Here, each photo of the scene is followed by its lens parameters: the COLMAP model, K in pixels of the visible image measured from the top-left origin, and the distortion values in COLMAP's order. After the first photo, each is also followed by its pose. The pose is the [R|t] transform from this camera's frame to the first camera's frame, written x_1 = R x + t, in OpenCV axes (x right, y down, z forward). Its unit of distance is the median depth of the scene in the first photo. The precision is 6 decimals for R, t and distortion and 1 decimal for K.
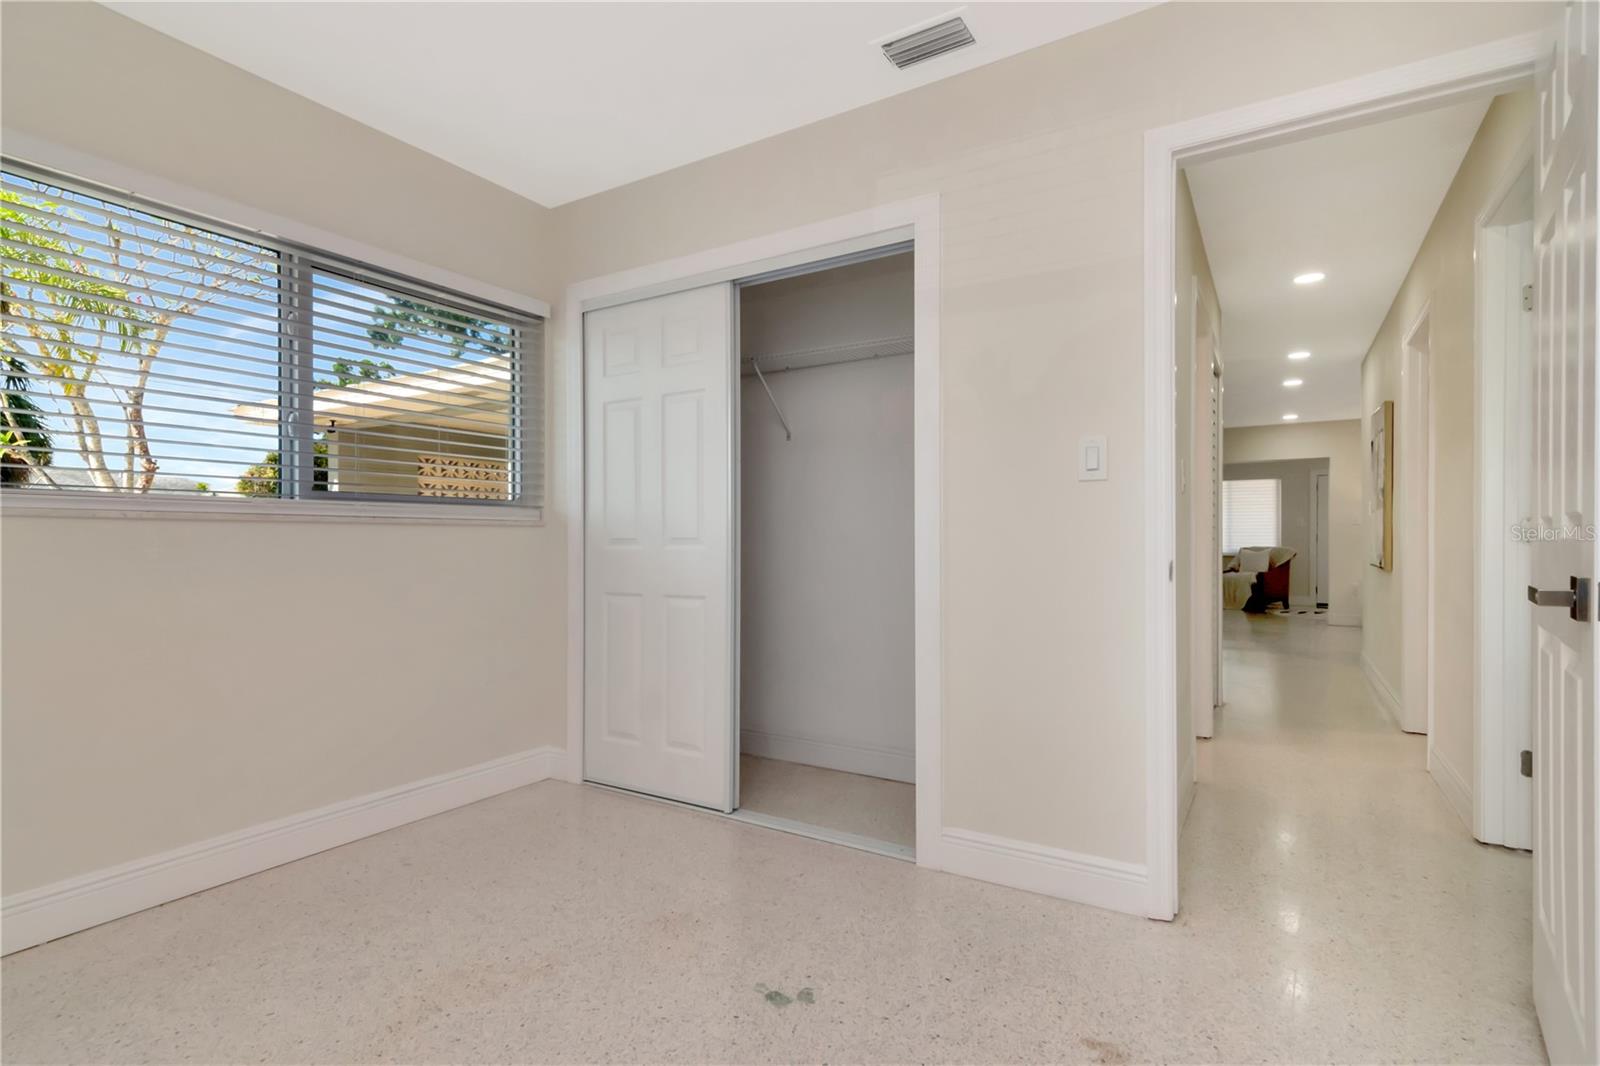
lens RADIAL K [[776.2, 0, 805.8], [0, 776.2, 534.6], [0, 0, 1]] dist [0.011102, -0.000718]
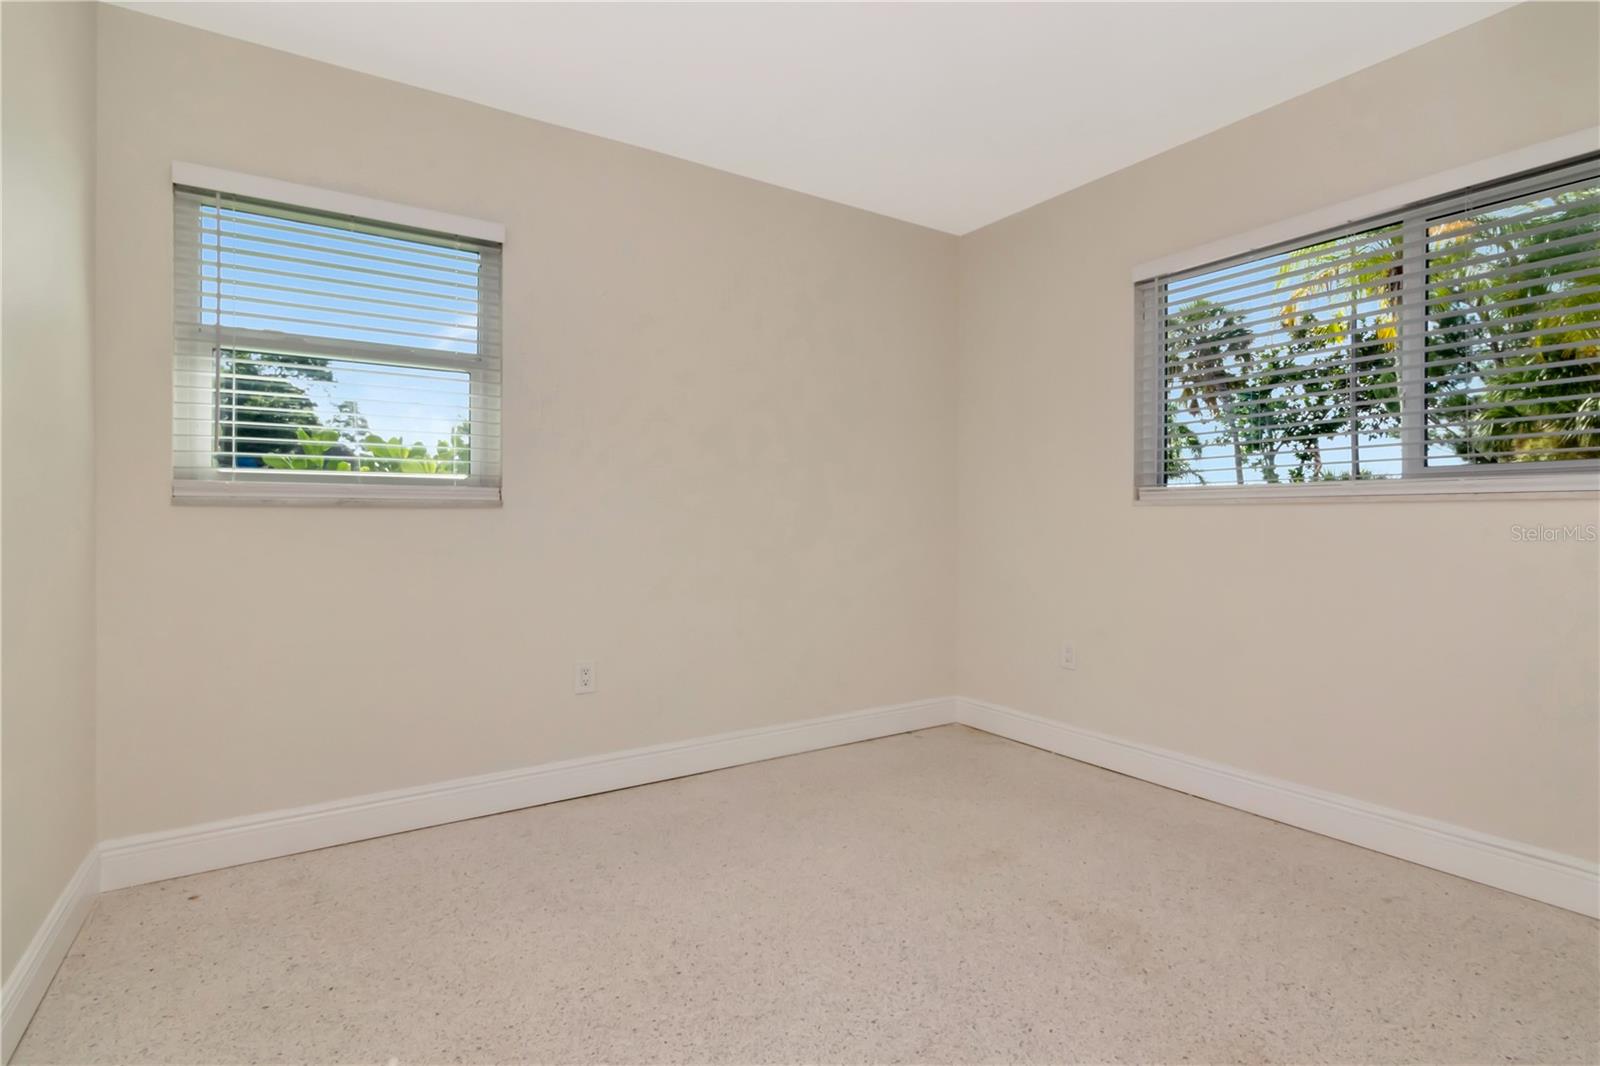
lens RADIAL K [[776.2, 0, 806.2], [0, 776.2, 523.5], [0, 0, 1]] dist [0.011102, -0.000718]
pose [[-0.414264, 0.007774, -0.910124, 0.593703], [0.006667, 0.999963, 0.005506, -0.000756], [0.910132, -0.003787, -0.414300, 0.863863]]
